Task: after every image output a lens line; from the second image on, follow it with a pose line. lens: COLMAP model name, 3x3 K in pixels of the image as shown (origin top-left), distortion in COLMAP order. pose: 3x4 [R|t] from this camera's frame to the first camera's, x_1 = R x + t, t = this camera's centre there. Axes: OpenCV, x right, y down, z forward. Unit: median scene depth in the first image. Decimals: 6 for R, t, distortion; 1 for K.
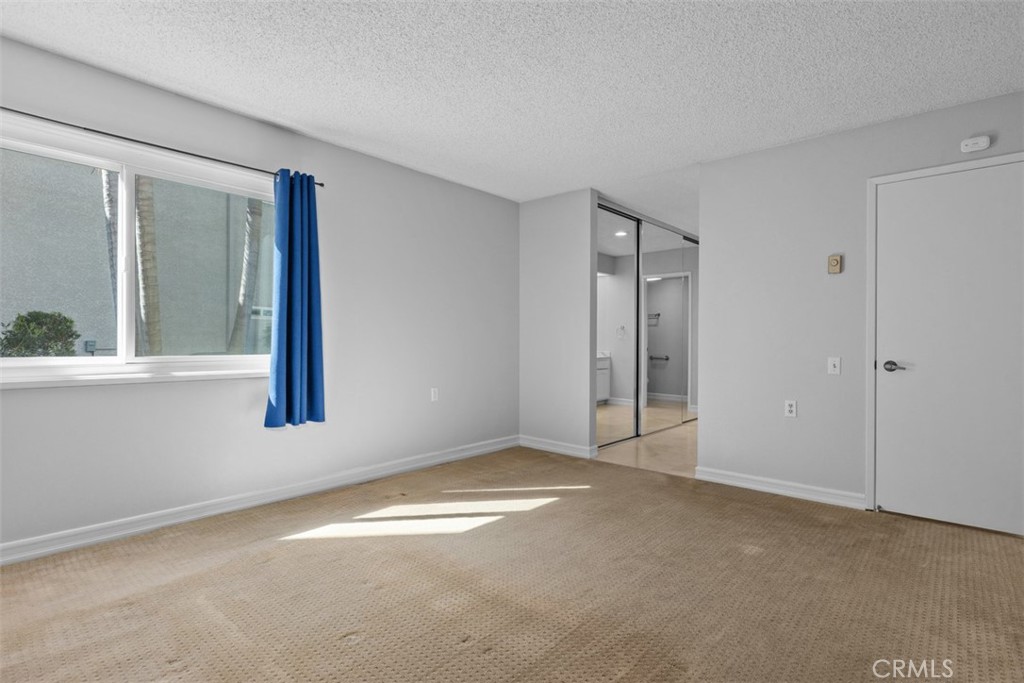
lens RADIAL K [[514.3, 0, 512.0], [0, 514.3, 341.5], [0, 0, 1]] dist [0.001344, 0.000543]
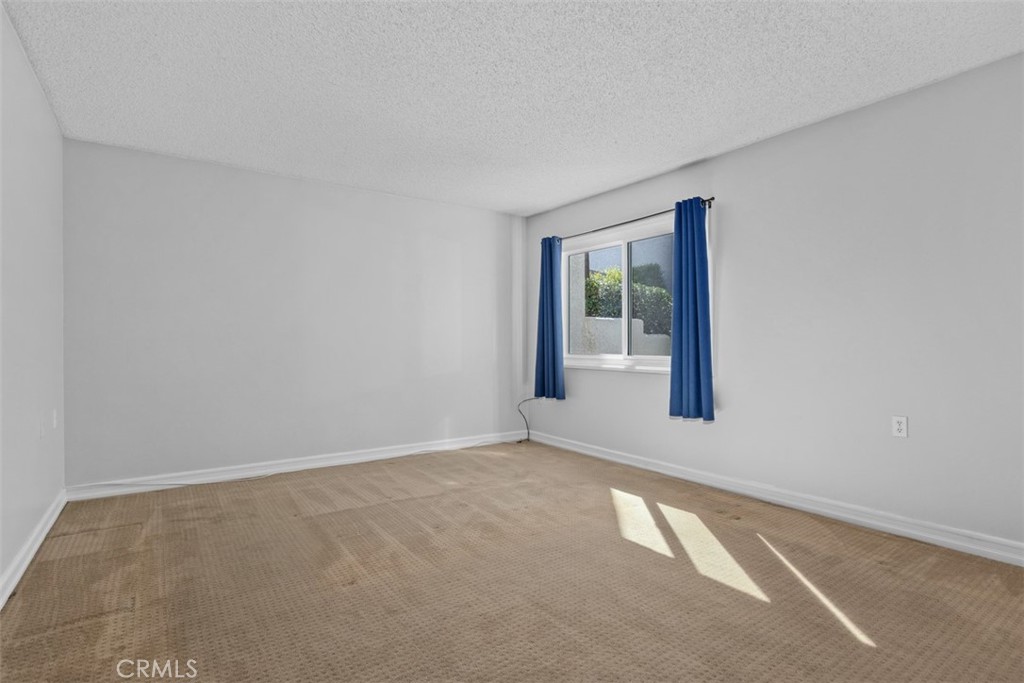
lens RADIAL K [[514.3, 0, 512.0], [0, 514.3, 341.5], [0, 0, 1]] dist [0.001344, 0.000543]
pose [[-0.224618, -0.002264, -0.974444, 0.809866], [-0.001012, 0.999997, -0.002091, -0.006447], [0.974446, 0.000516, -0.224619, 0.892251]]
